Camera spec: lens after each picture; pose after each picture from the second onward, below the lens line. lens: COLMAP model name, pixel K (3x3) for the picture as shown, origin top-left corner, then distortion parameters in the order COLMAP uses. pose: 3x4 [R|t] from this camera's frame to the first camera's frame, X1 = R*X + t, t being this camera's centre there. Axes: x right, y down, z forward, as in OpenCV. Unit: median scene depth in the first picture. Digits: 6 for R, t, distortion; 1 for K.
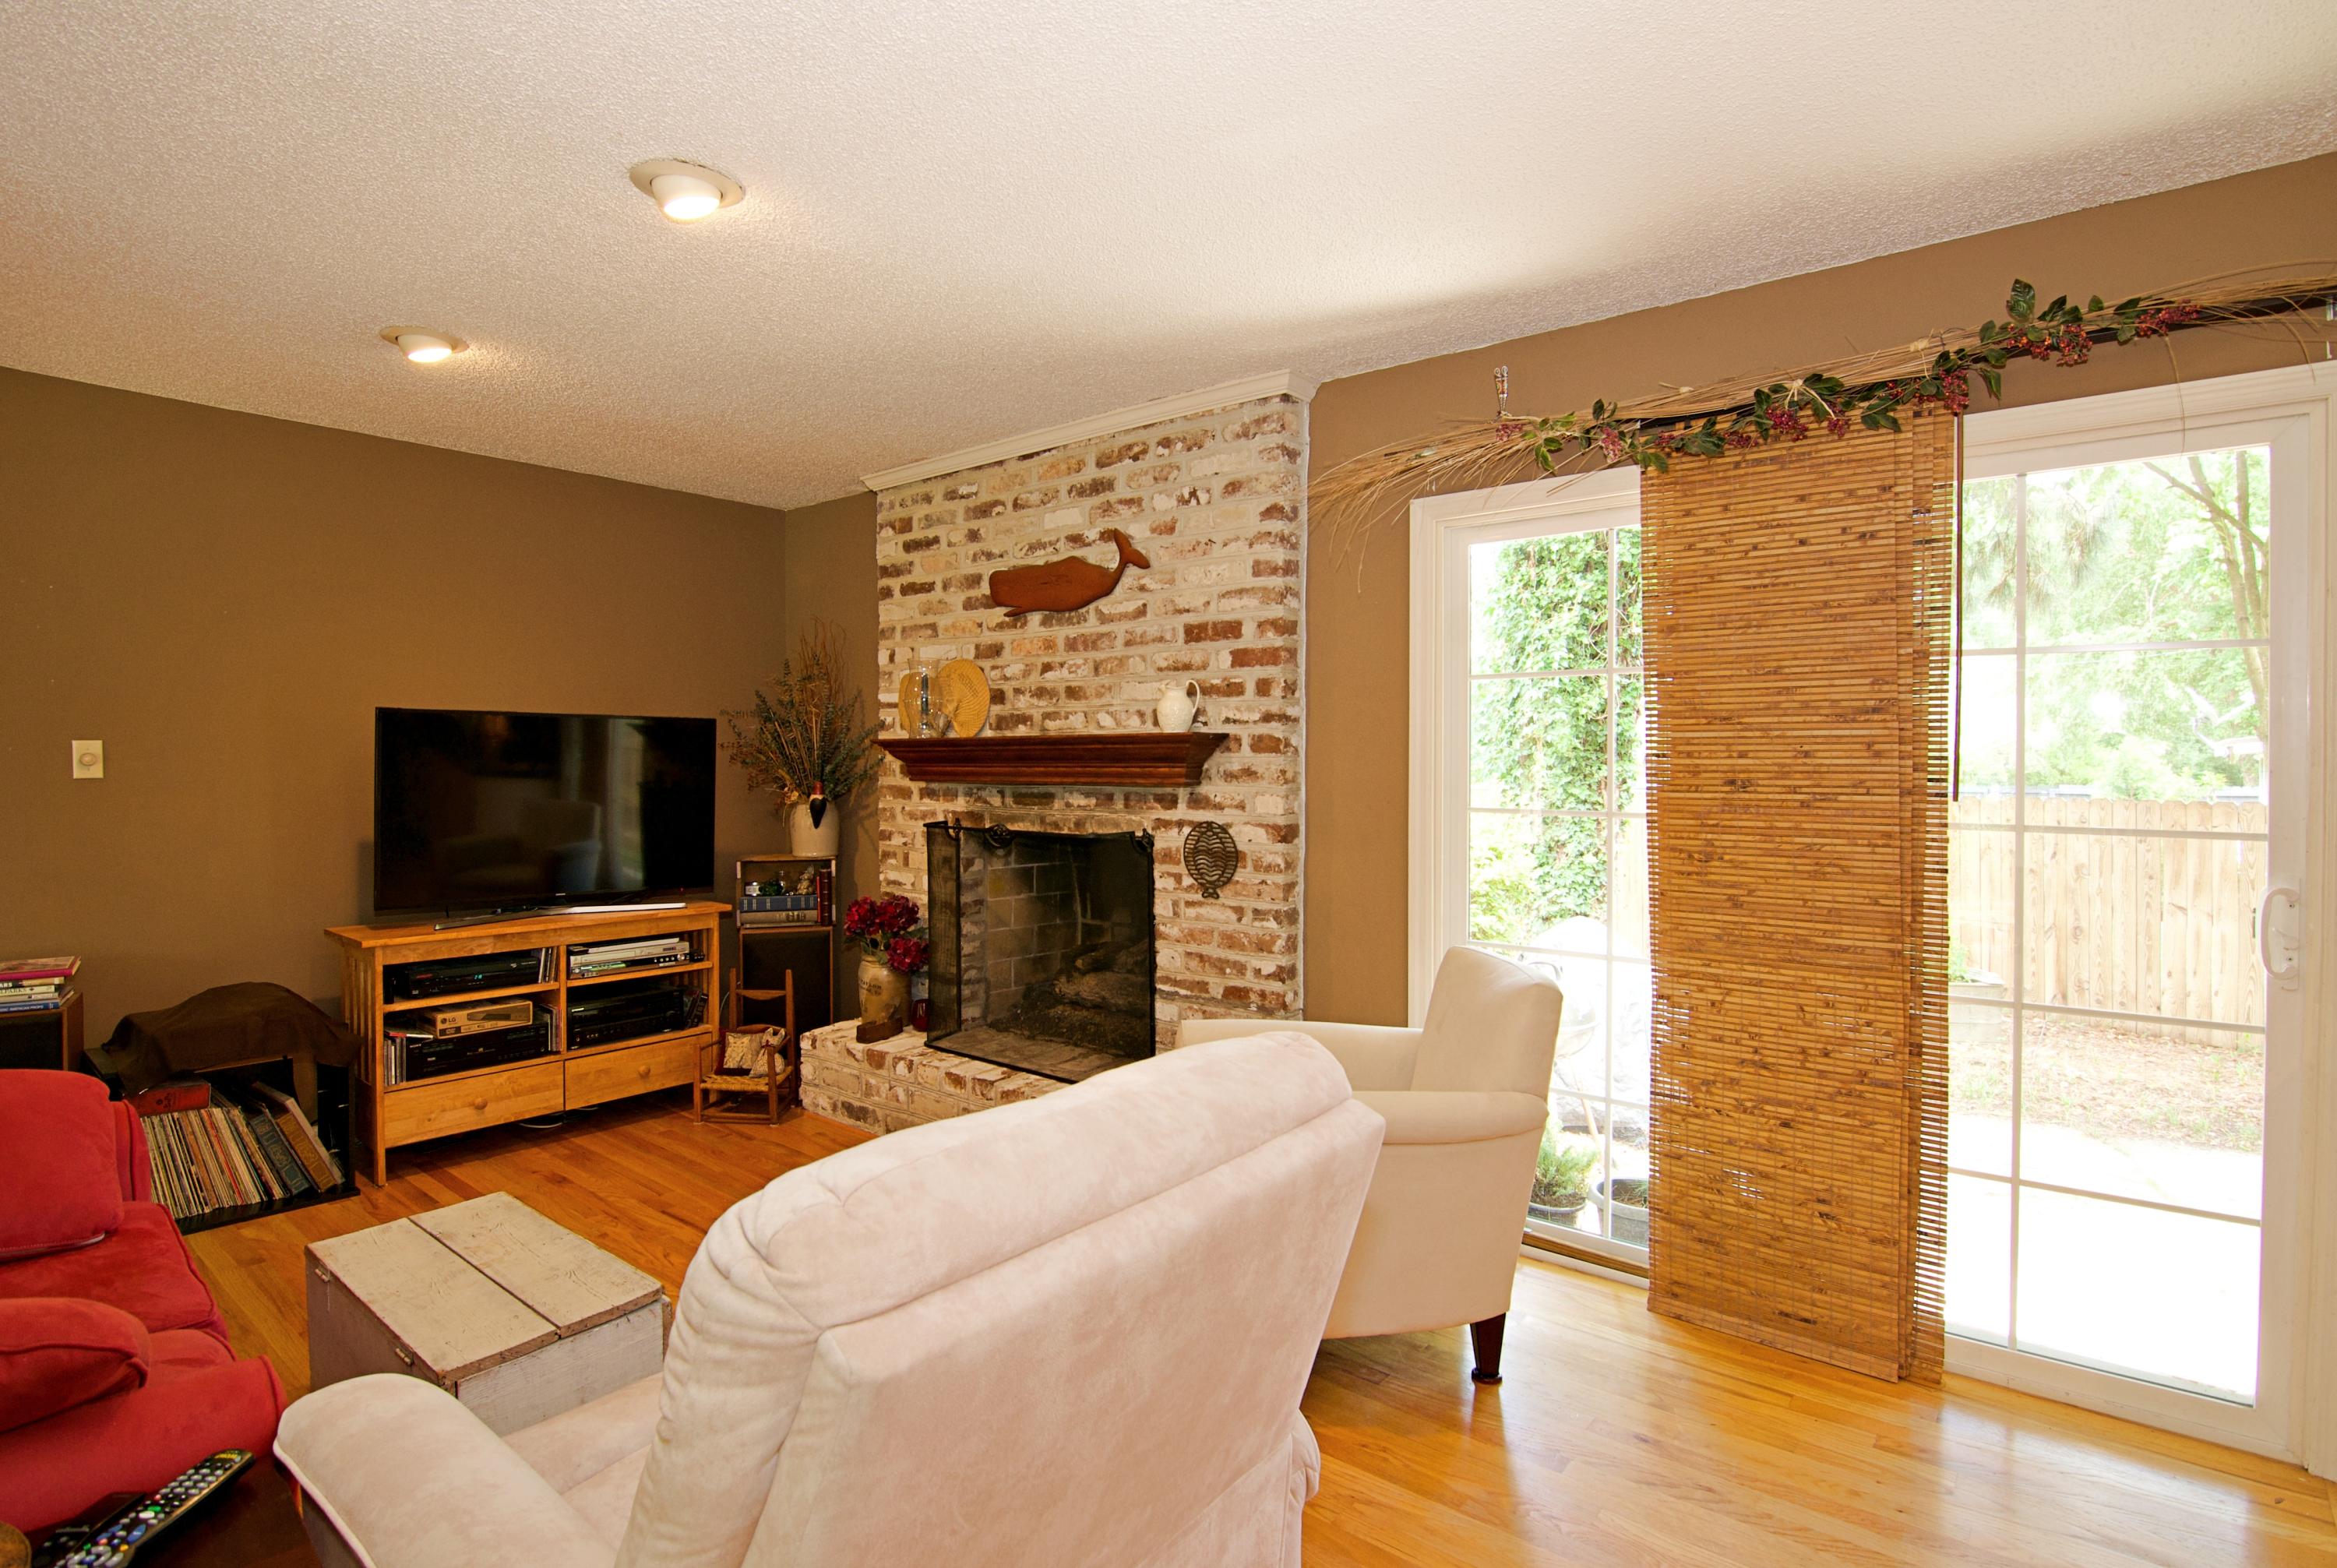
lens RADIAL K [[1128.6, 0, 1170.1], [0, 1128.6, 784.8], [0, 0, 1]] dist [-0.013942, -0.006443]
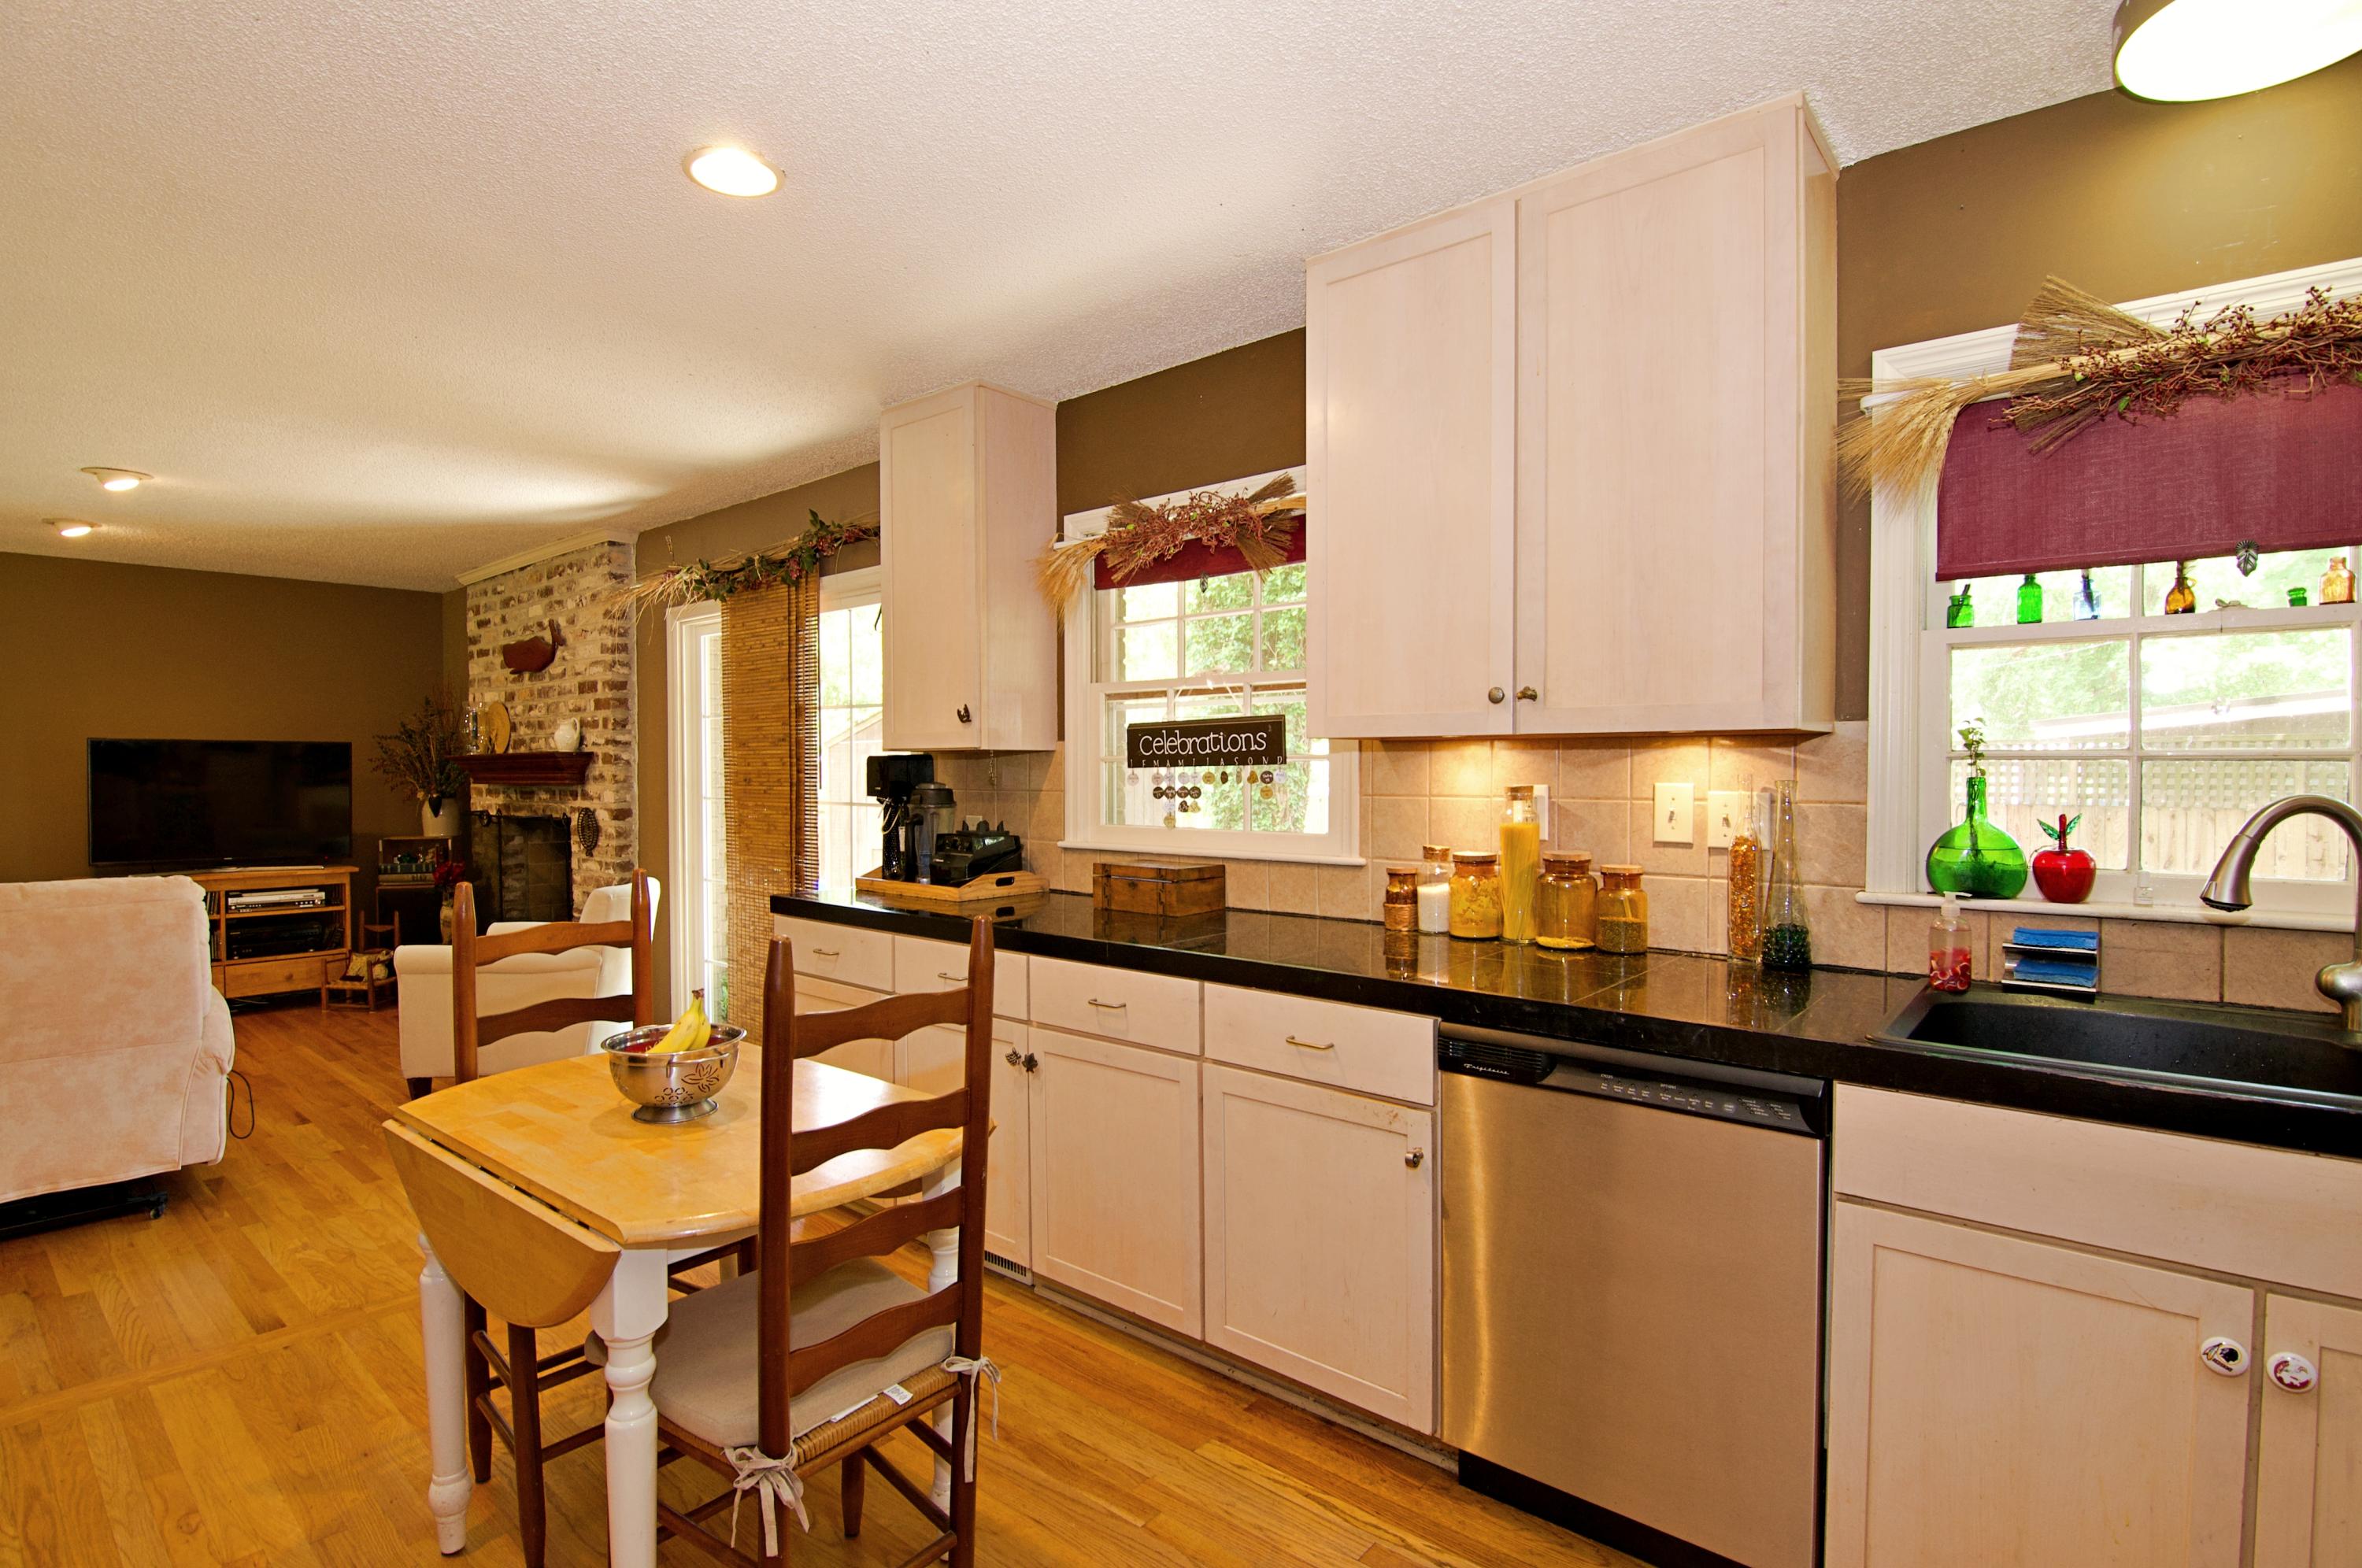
lens RADIAL K [[1140.5, 0, 1181.8], [0, 1140.5, 793.5], [0, 0, 1]] dist [-0.013942, -0.006443]
pose [[0.999480, -0.003635, -0.032053, 0.847942], [0.003611, 0.999993, -0.000830, 0.015714], [0.032056, 0.000713, 0.999486, -0.518559]]
